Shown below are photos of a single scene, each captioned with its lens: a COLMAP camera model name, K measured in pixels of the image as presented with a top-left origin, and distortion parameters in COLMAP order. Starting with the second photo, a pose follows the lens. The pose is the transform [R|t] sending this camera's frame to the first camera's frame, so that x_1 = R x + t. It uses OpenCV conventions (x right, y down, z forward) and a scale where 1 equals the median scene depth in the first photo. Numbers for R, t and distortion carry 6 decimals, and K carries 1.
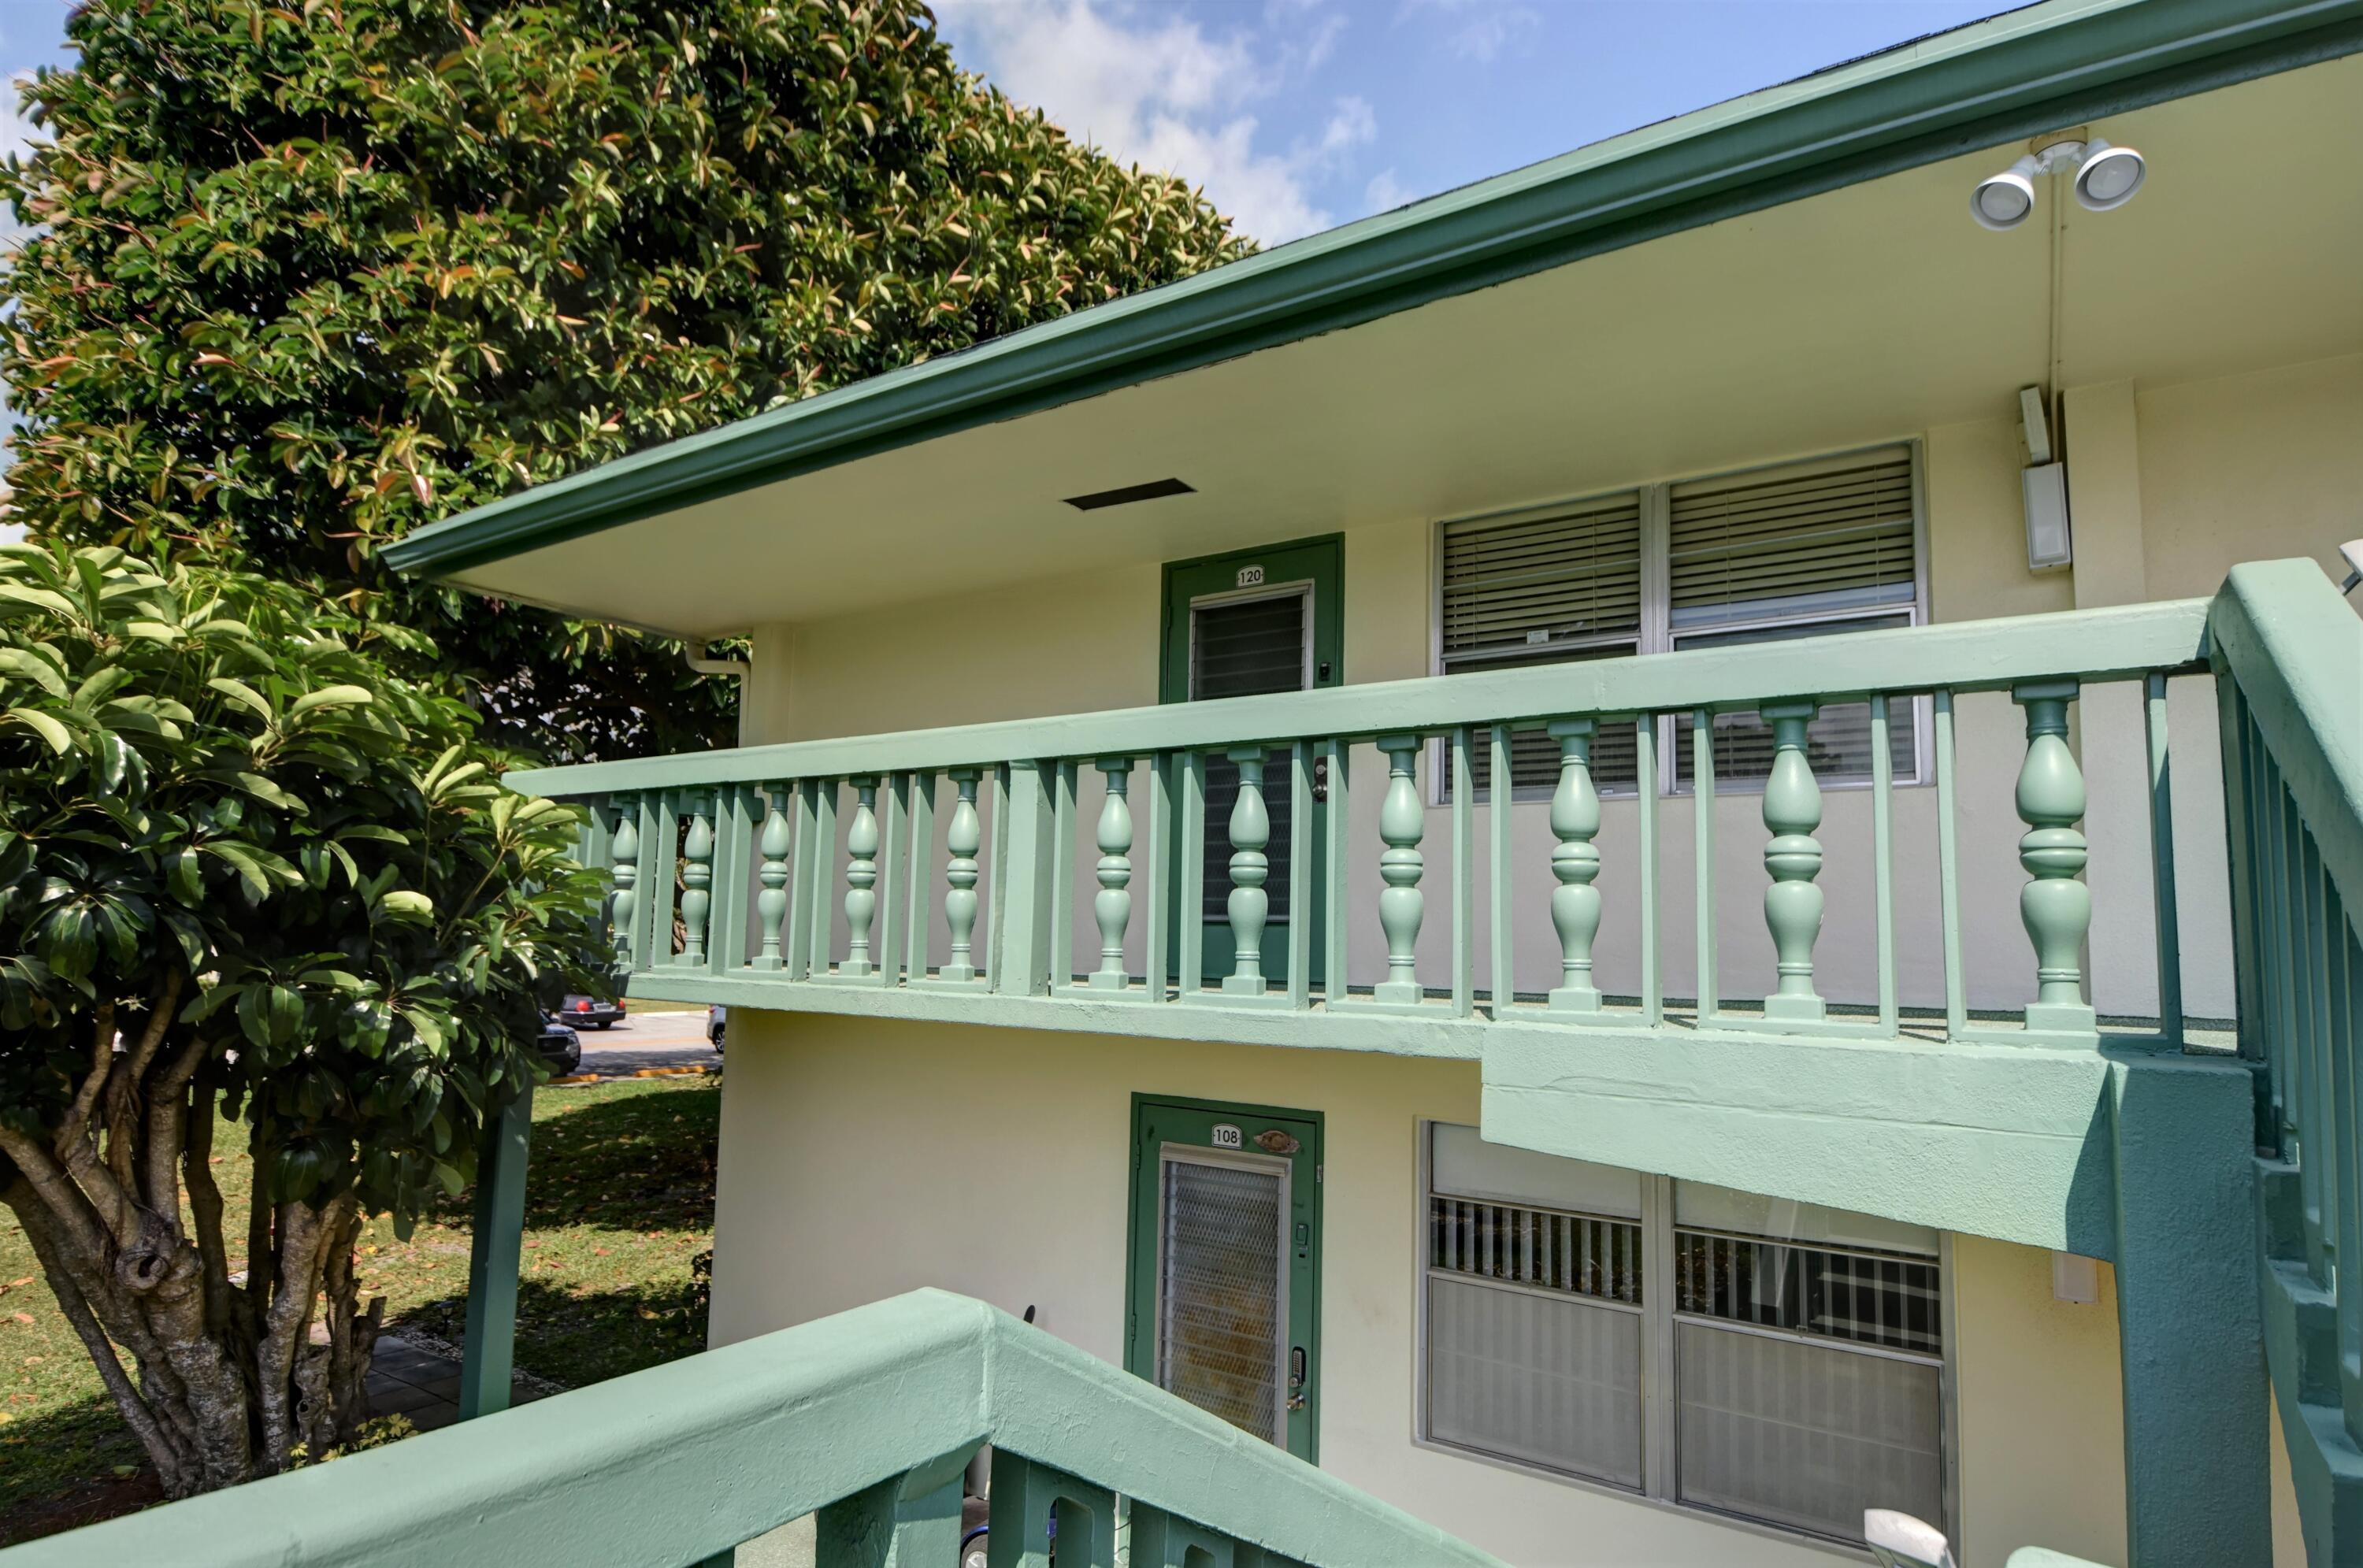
lens RADIAL K [[1278.0, 0, 1181.5], [0, 1278.0, 784.0], [0, 0, 1]] dist [0.000139, -0.000023]
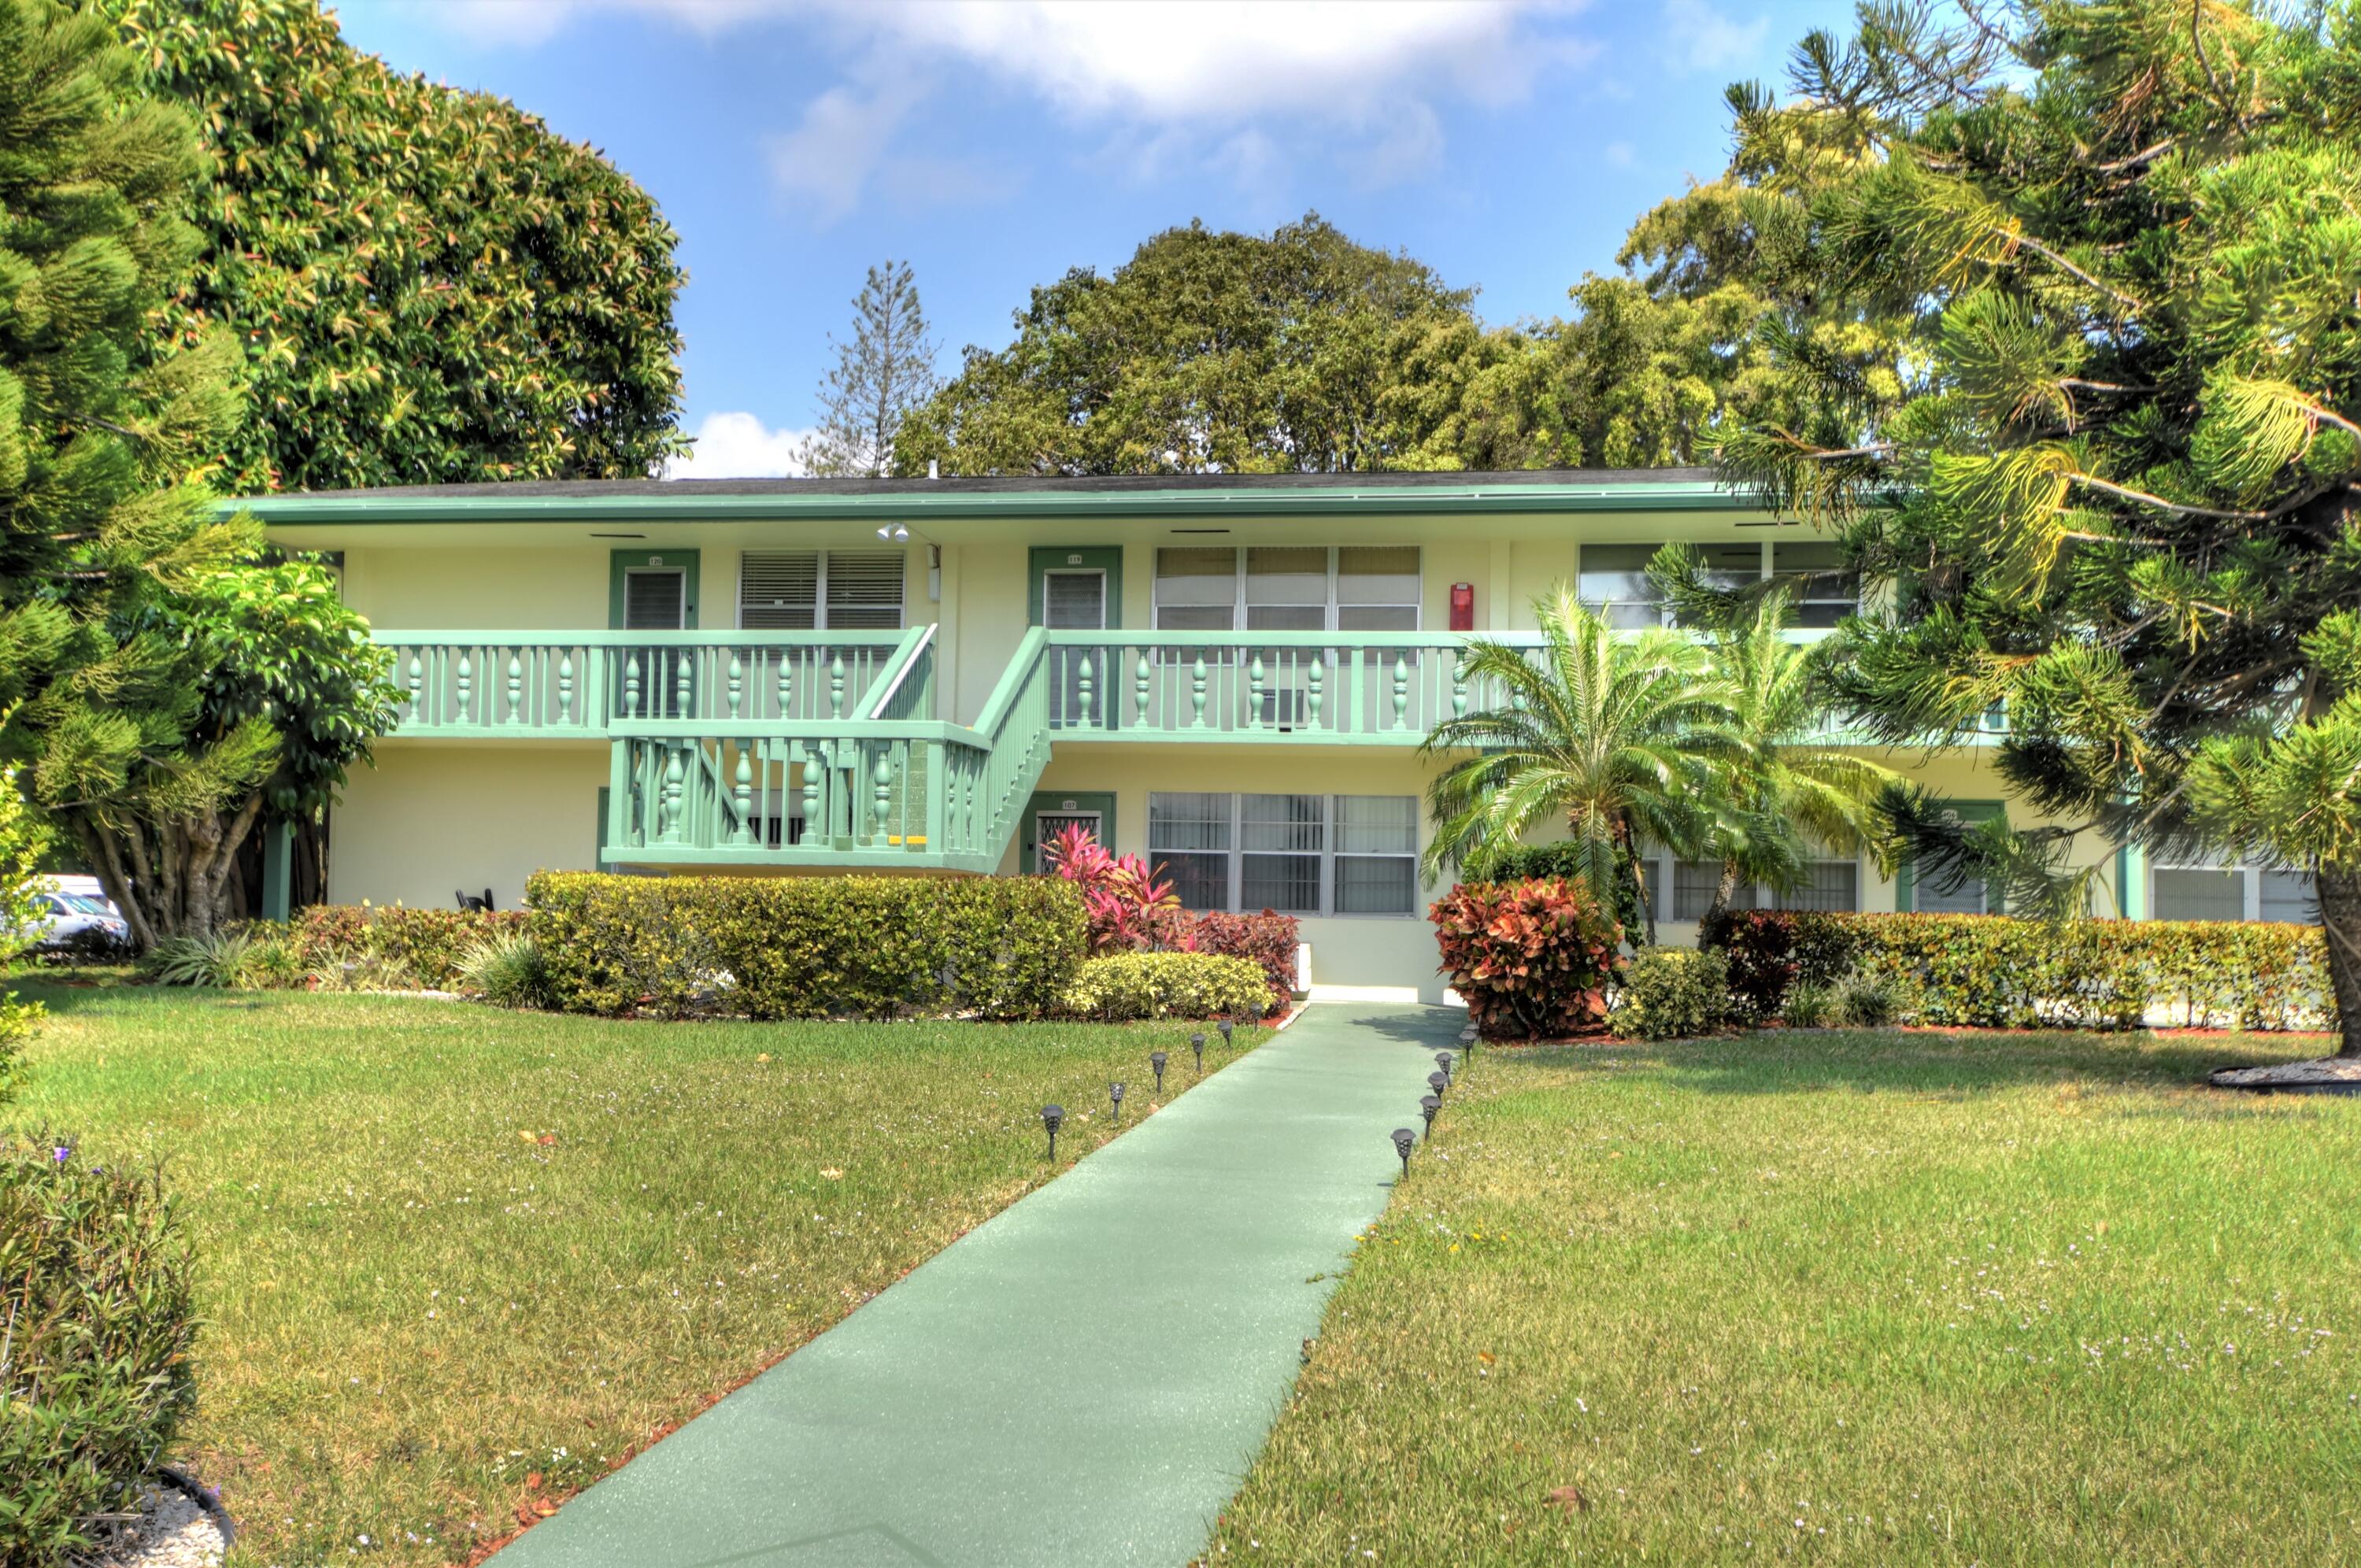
lens RADIAL K [[2269.2, 0, 1180.5], [0, 2269.2, 784.0], [0, 0, 1]] dist [0.001615, 0.001398]
pose [[0.903075, 0.020424, 0.428997, -0.909806], [-0.048633, 0.997307, 0.054896, -0.041252], [-0.426720, -0.070439, 0.901636, -3.369781]]
